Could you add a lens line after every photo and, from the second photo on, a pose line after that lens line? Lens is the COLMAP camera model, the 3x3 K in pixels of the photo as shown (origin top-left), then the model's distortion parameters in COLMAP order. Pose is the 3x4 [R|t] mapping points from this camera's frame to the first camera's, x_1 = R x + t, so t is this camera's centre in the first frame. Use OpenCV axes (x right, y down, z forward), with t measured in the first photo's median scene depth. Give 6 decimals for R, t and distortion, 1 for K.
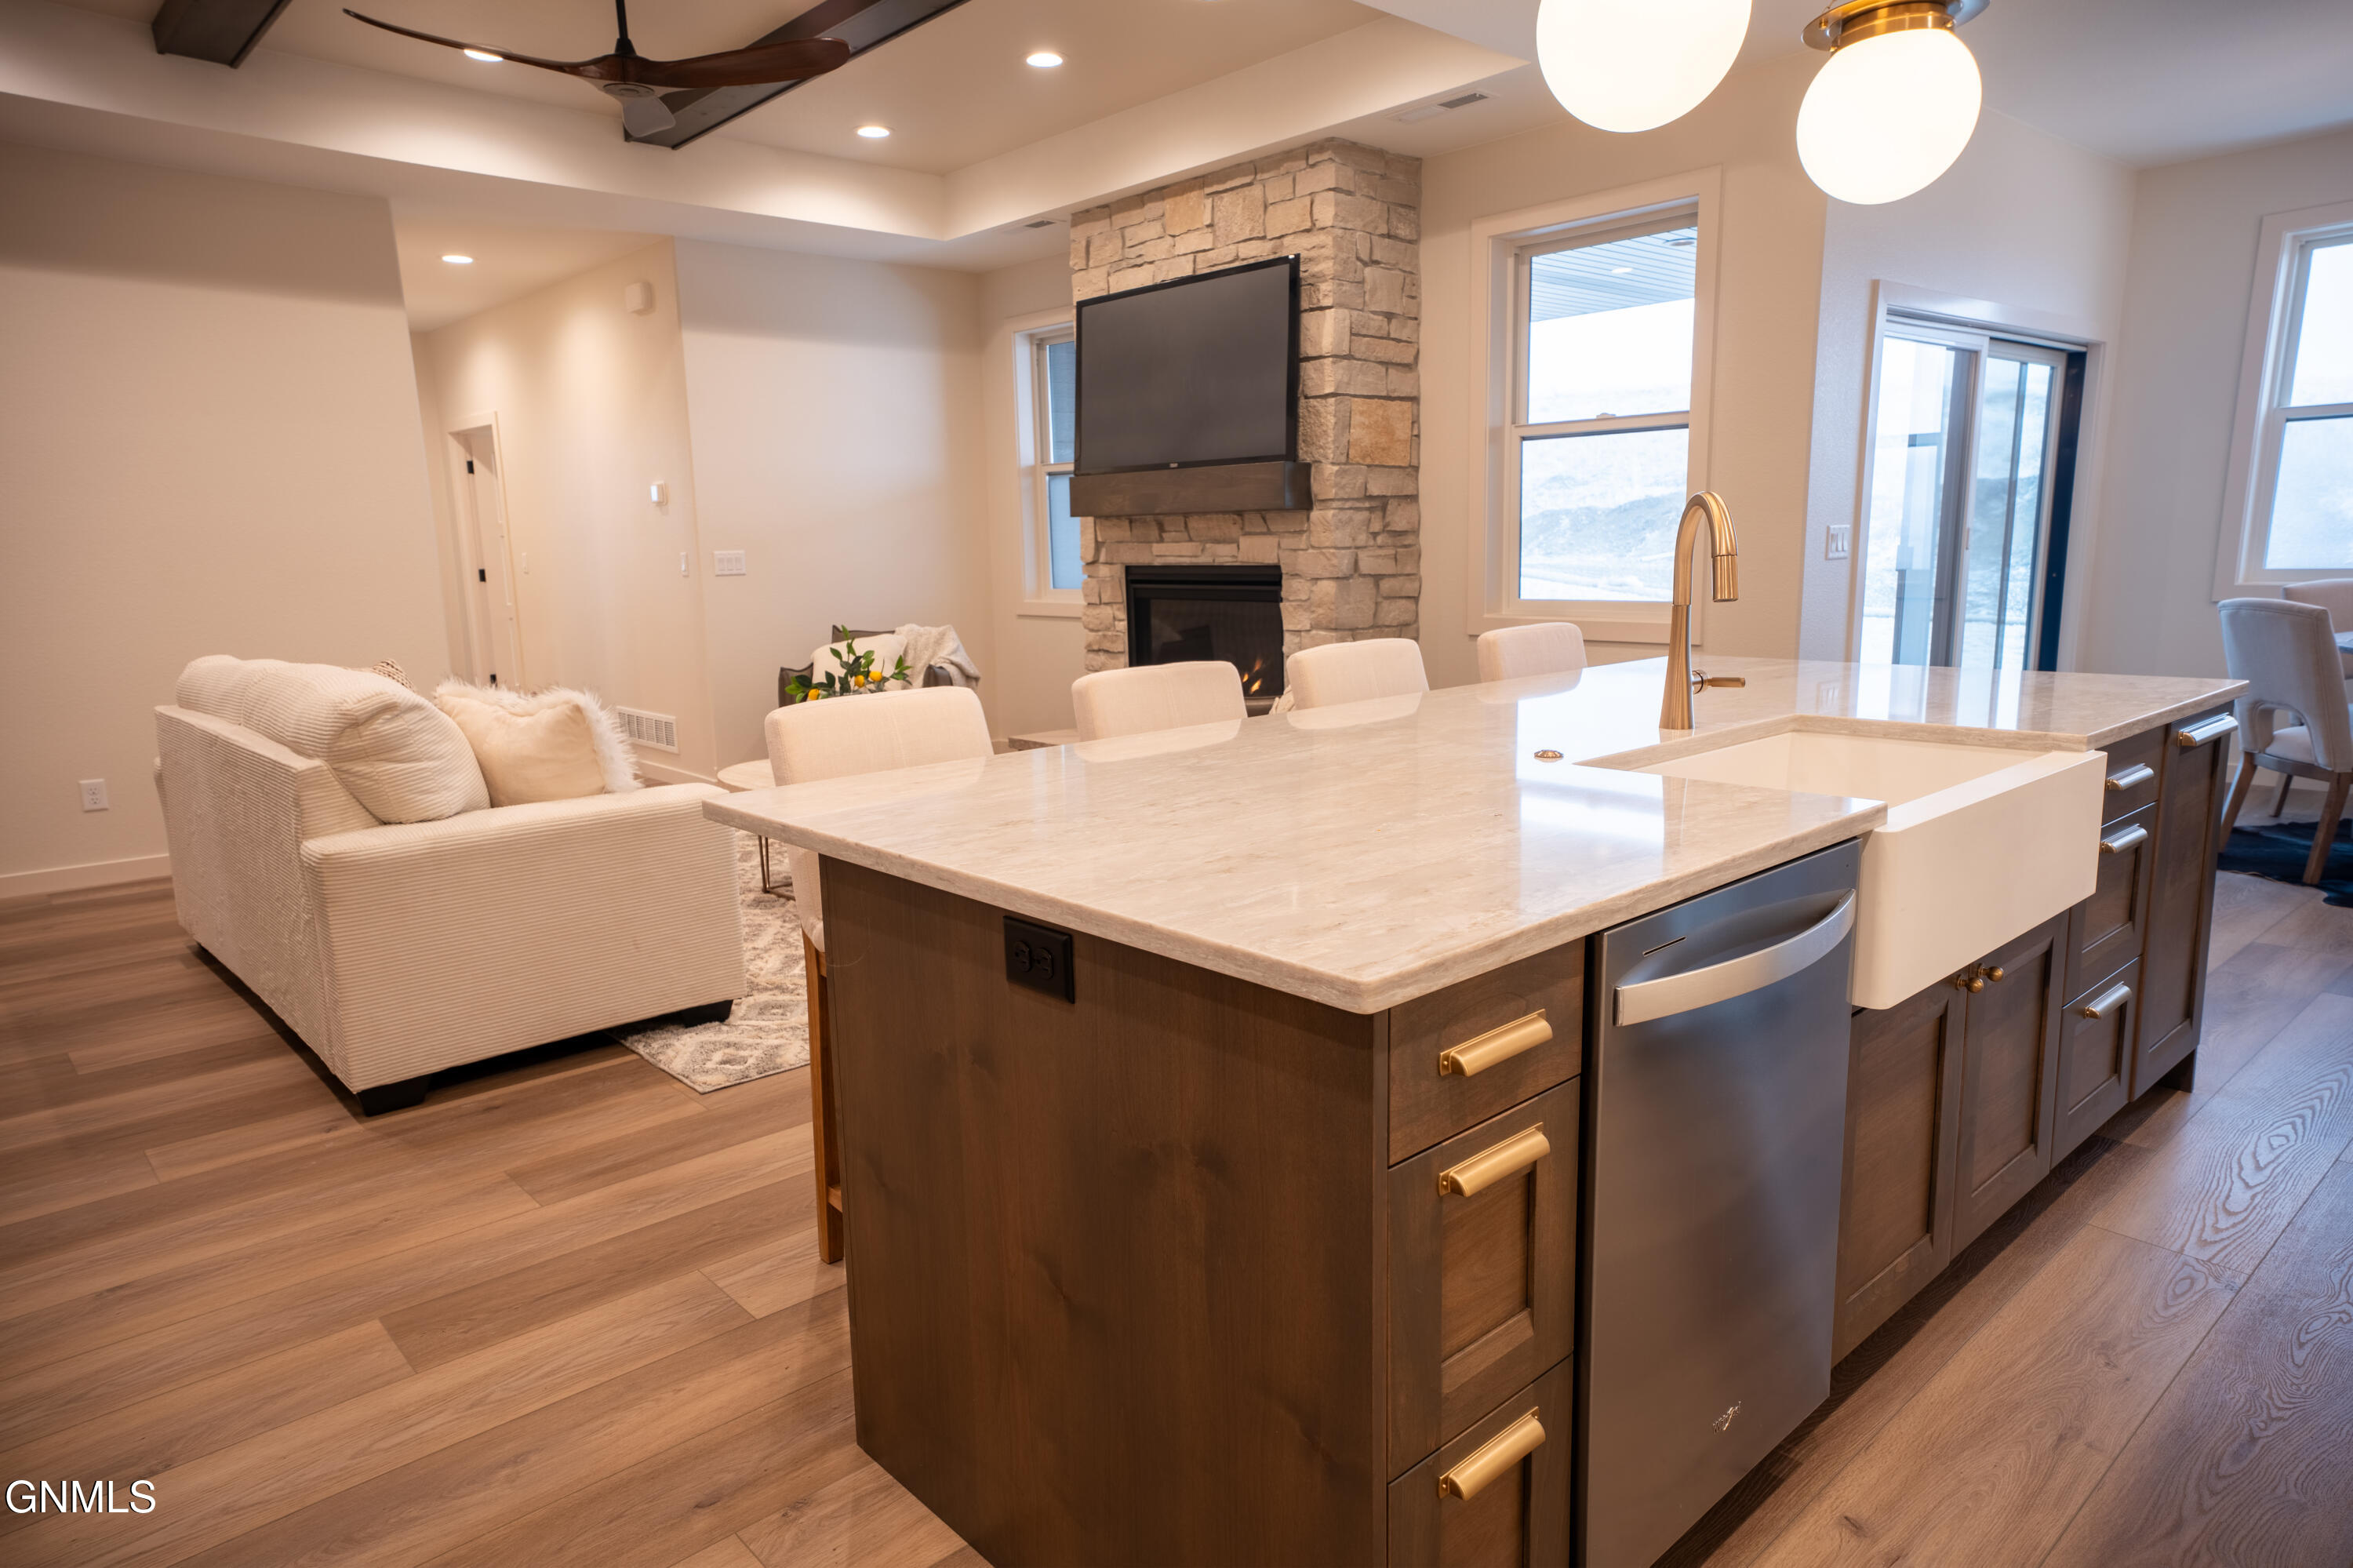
lens RADIAL K [[1429.4, 0, 1176.5], [0, 1429.4, 784.0], [0, 0, 1]] dist [-0.021210, 0.070763]
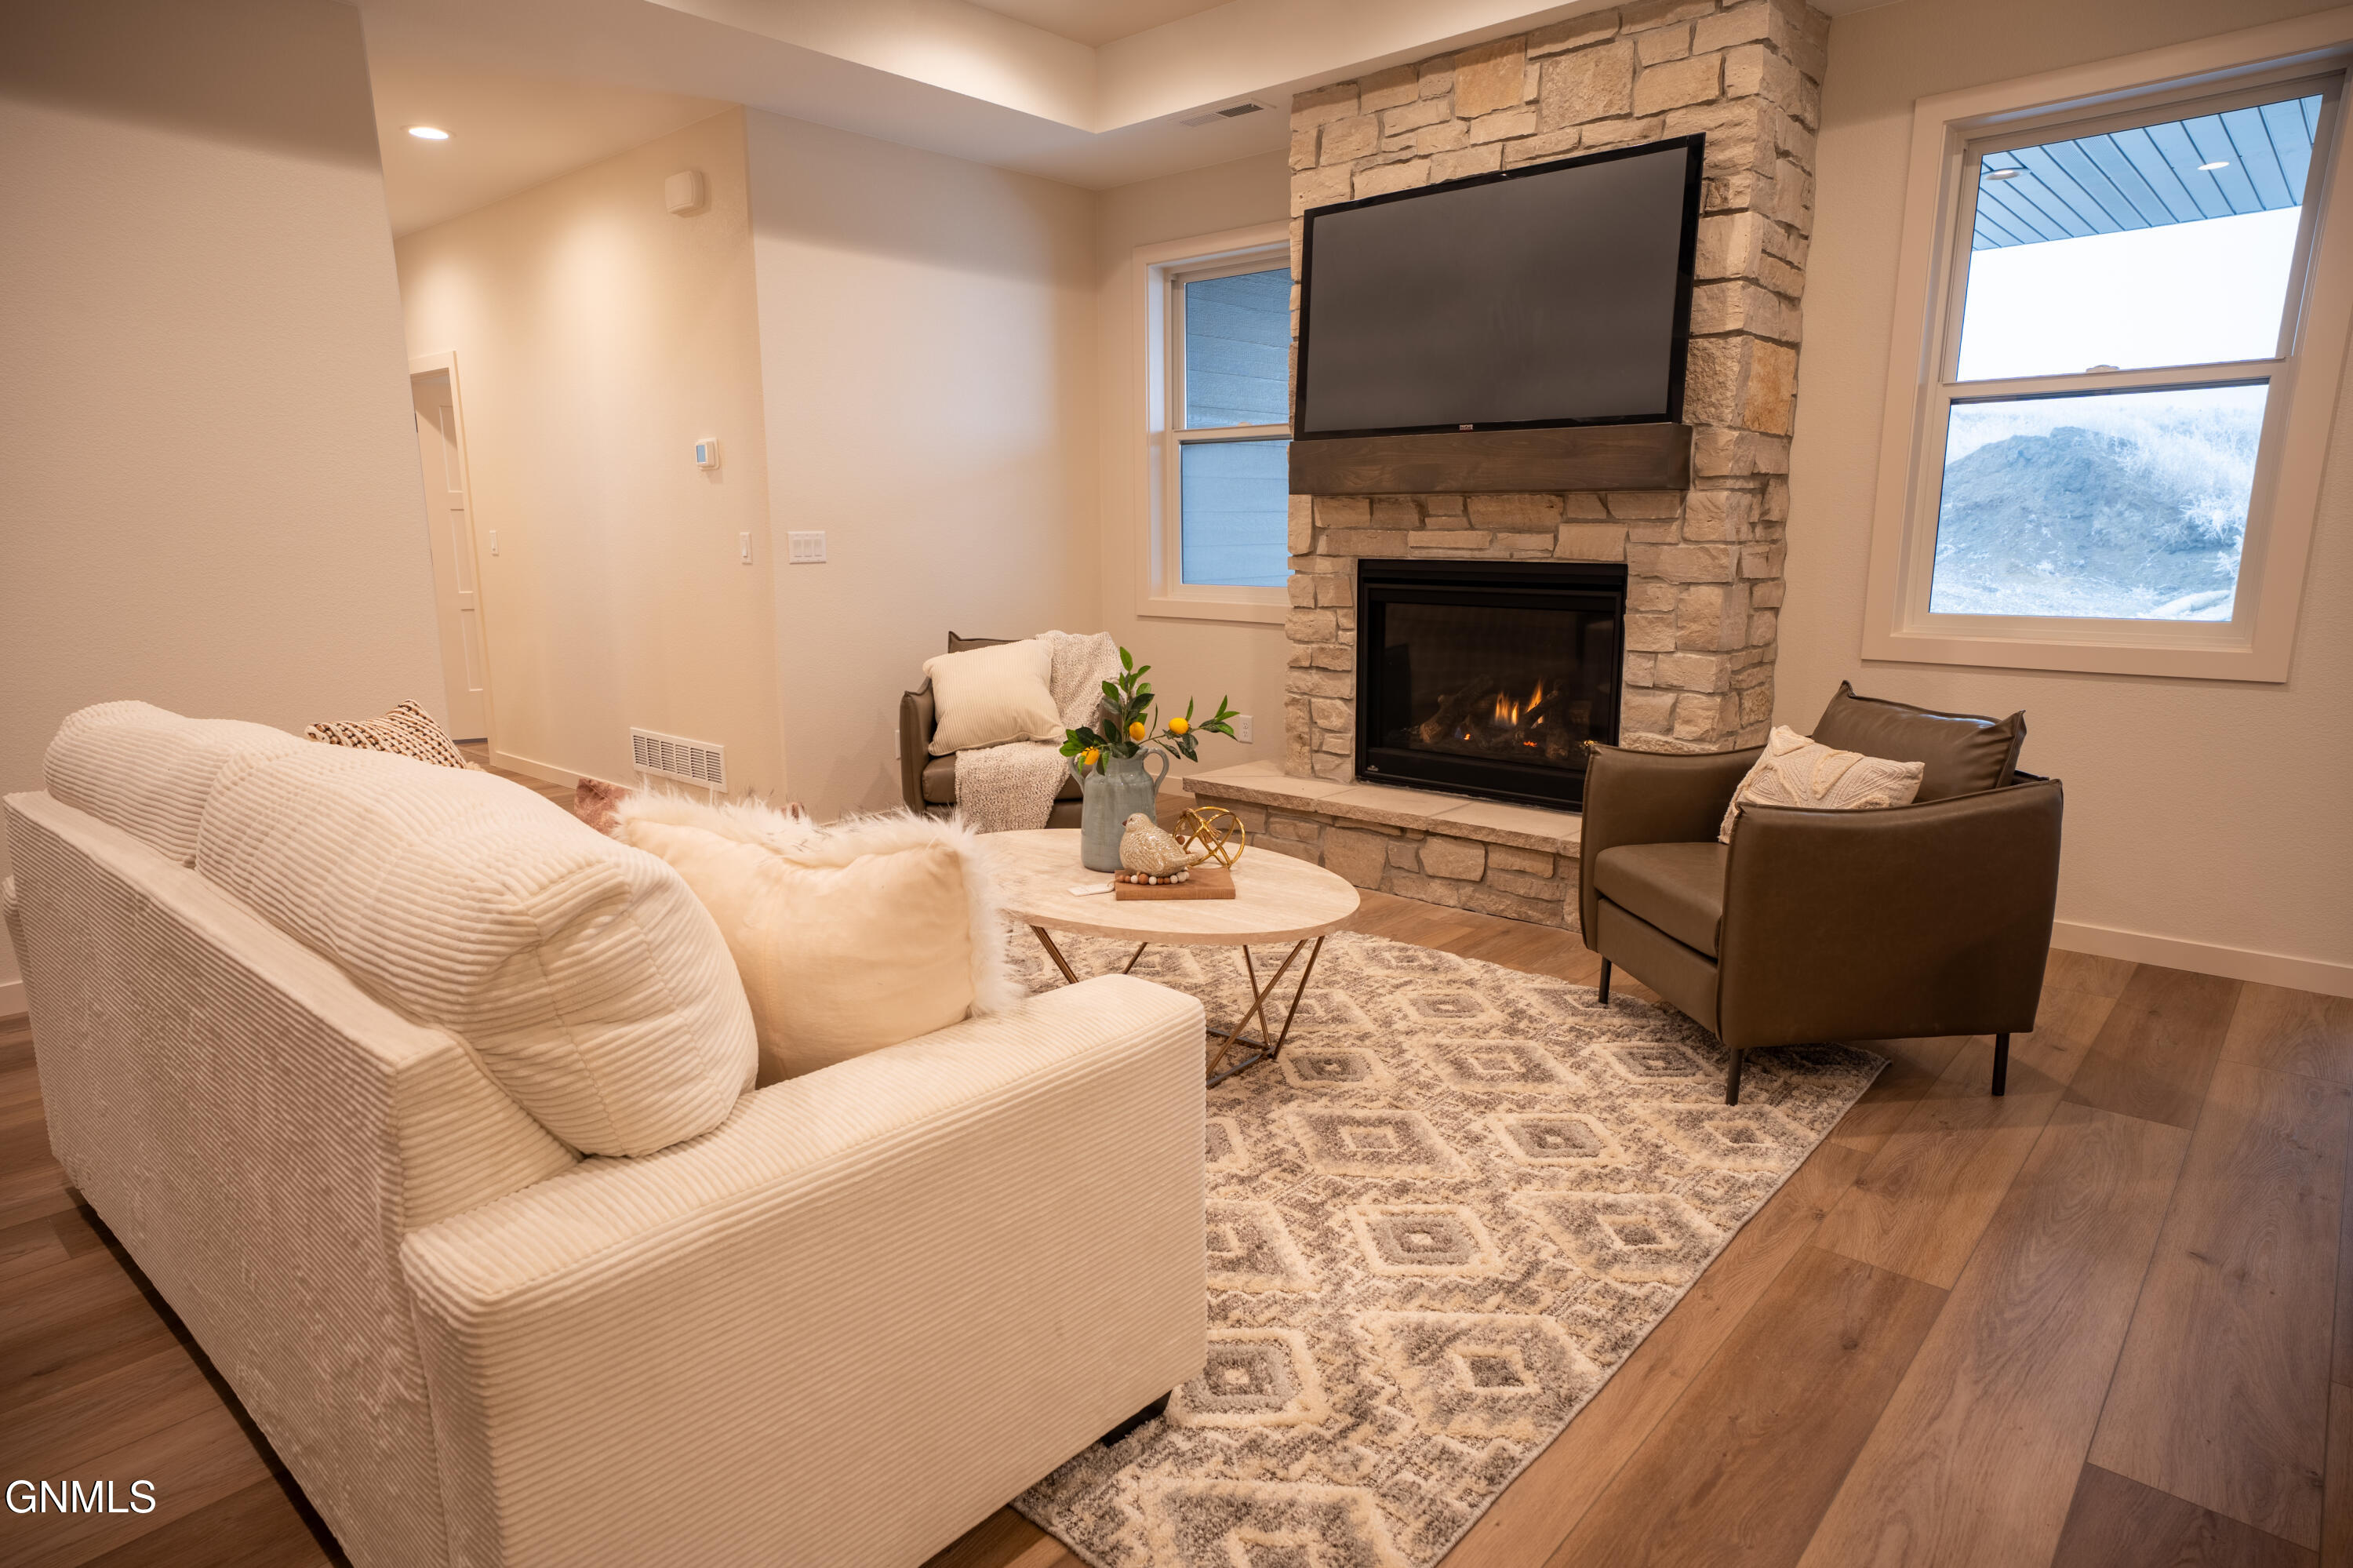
lens RADIAL K [[1341.4, 0, 1171.9], [0, 1341.4, 783.4], [0, 0, 1]] dist [-0.041413, 0.060713]
pose [[0.994887, -0.001585, 0.100982, -0.236133], [-0.000356, 0.999816, 0.019203, -0.052242], [-0.100994, -0.019141, 0.994703, 0.330163]]
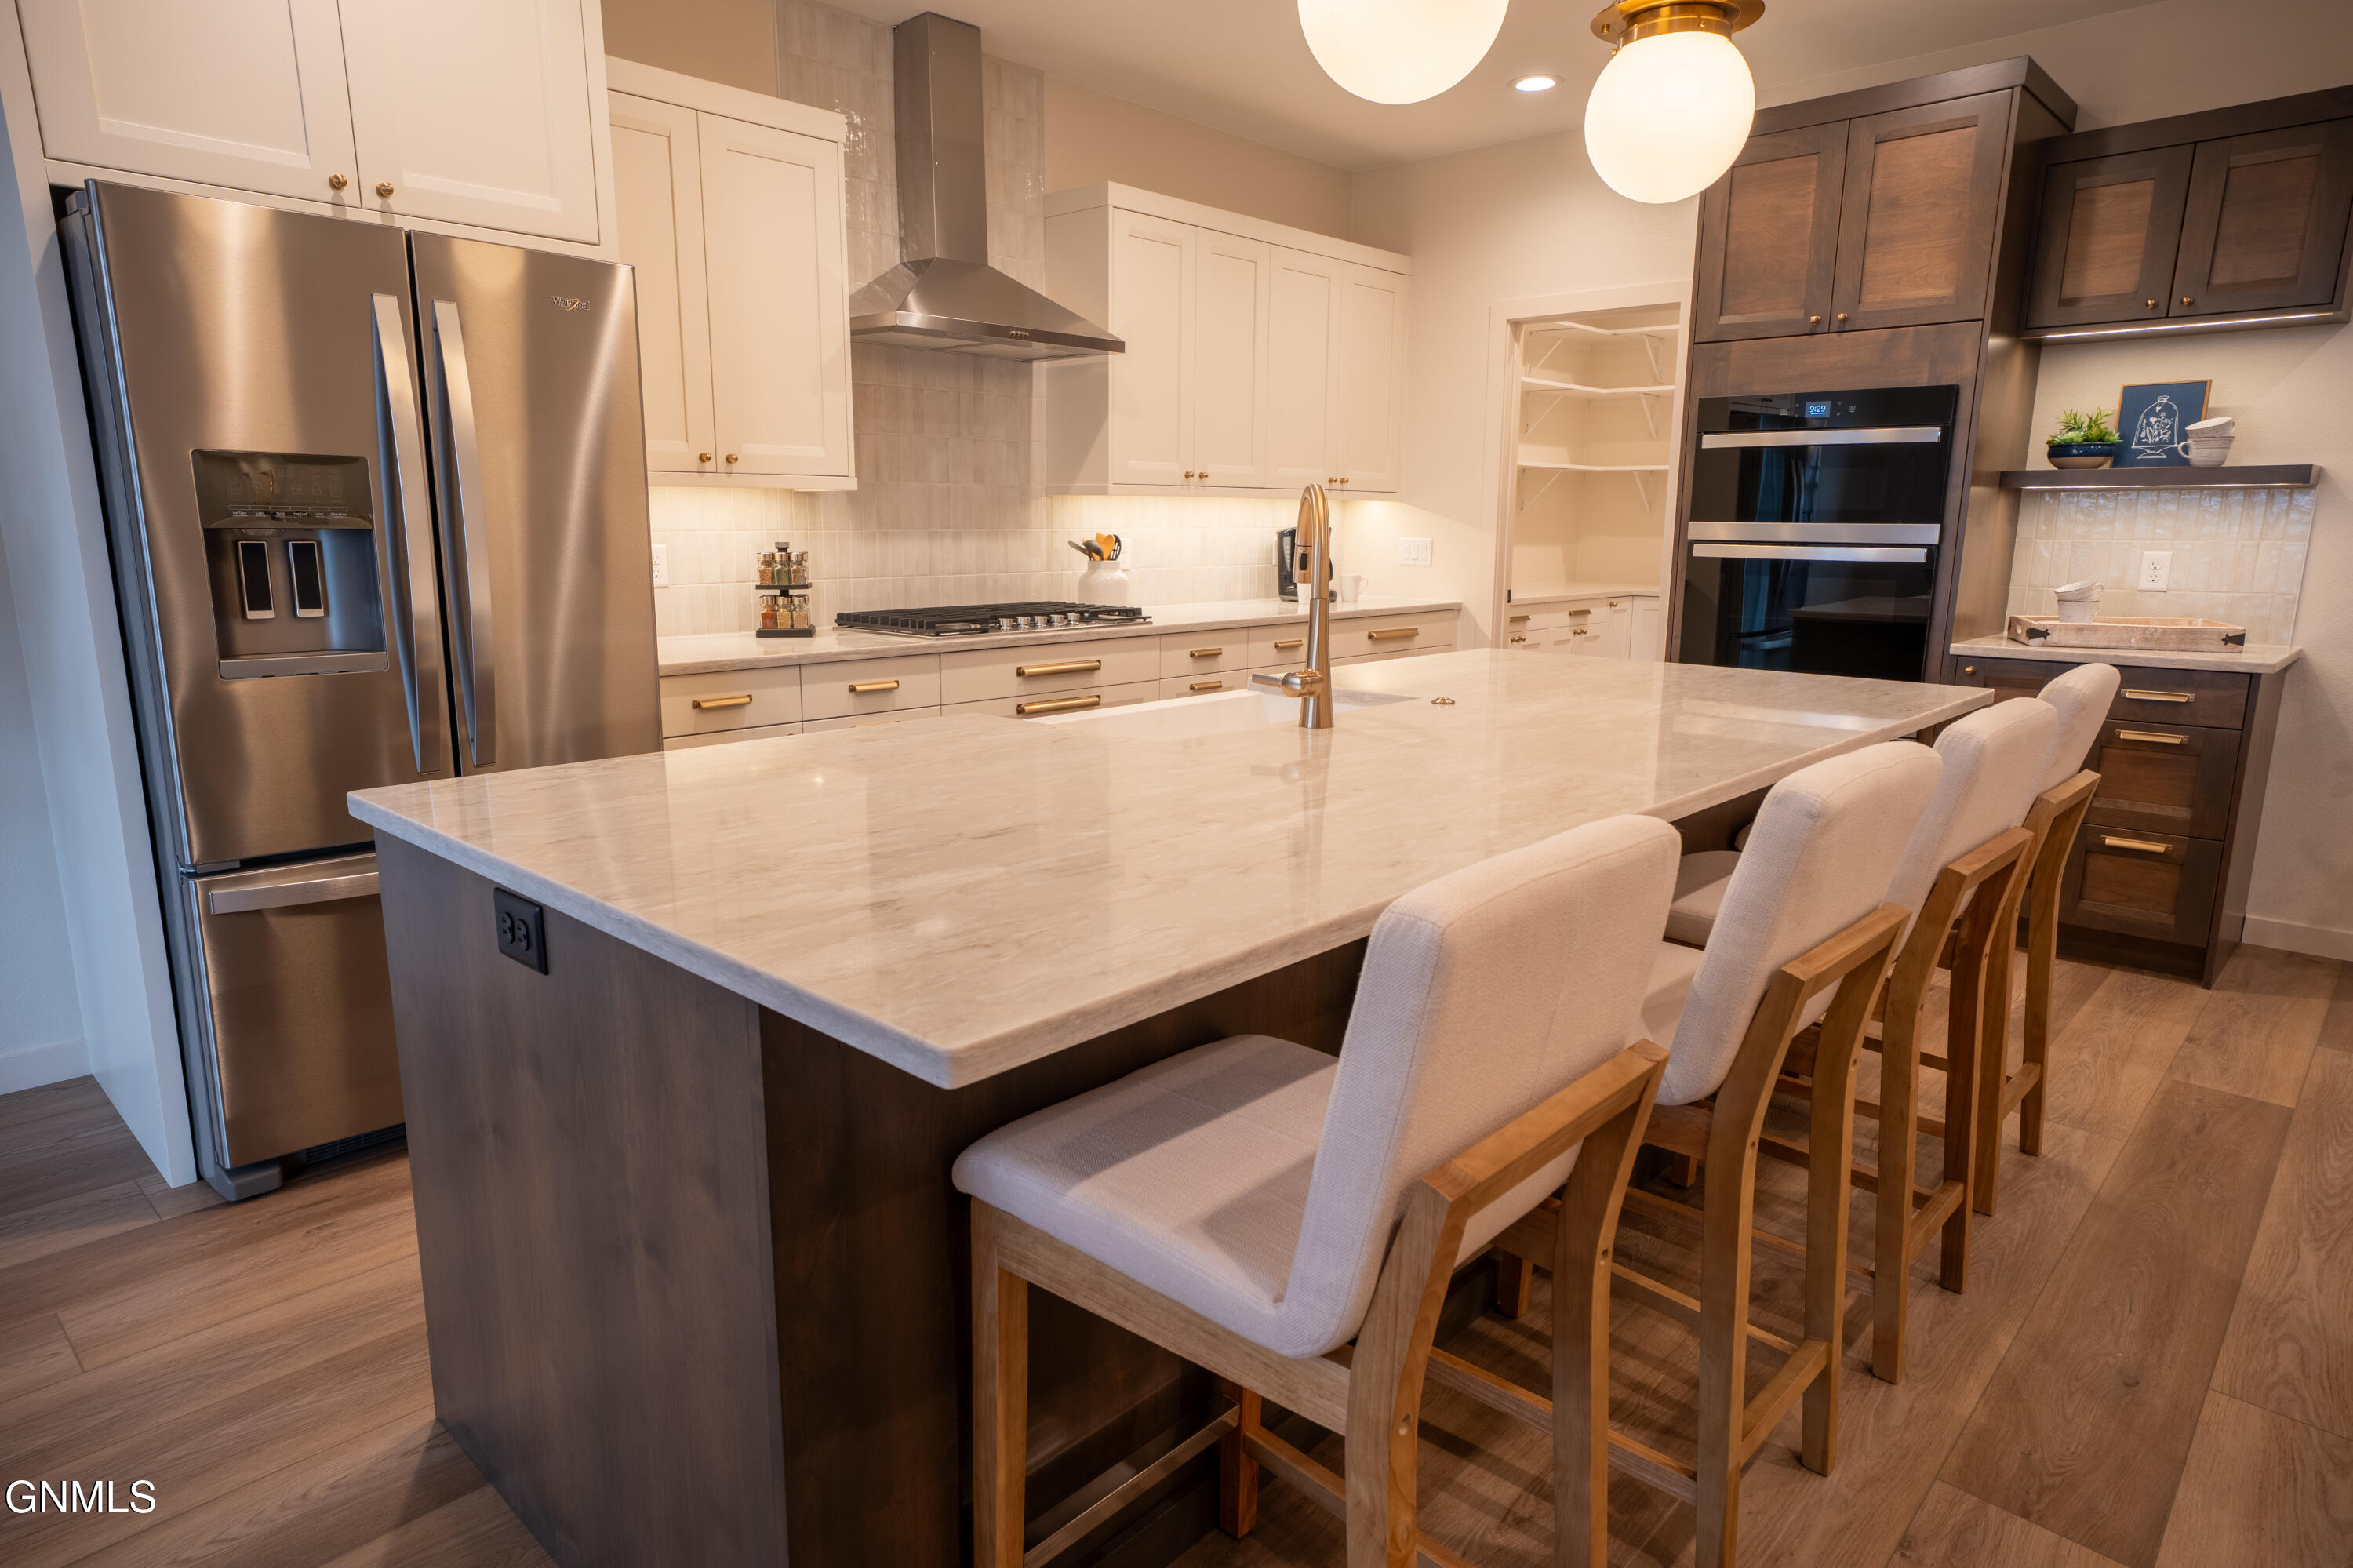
lens RADIAL K [[1374.5, 0, 1169.5], [0, 1374.5, 789.9], [0, 0, 1]] dist [-0.042324, 0.062710]
pose [[-0.996998, 0.030891, -0.071001, 0.221195], [0.002892, 0.931186, 0.364532, -0.145756], [0.077376, 0.363232, -0.928480, 0.805592]]
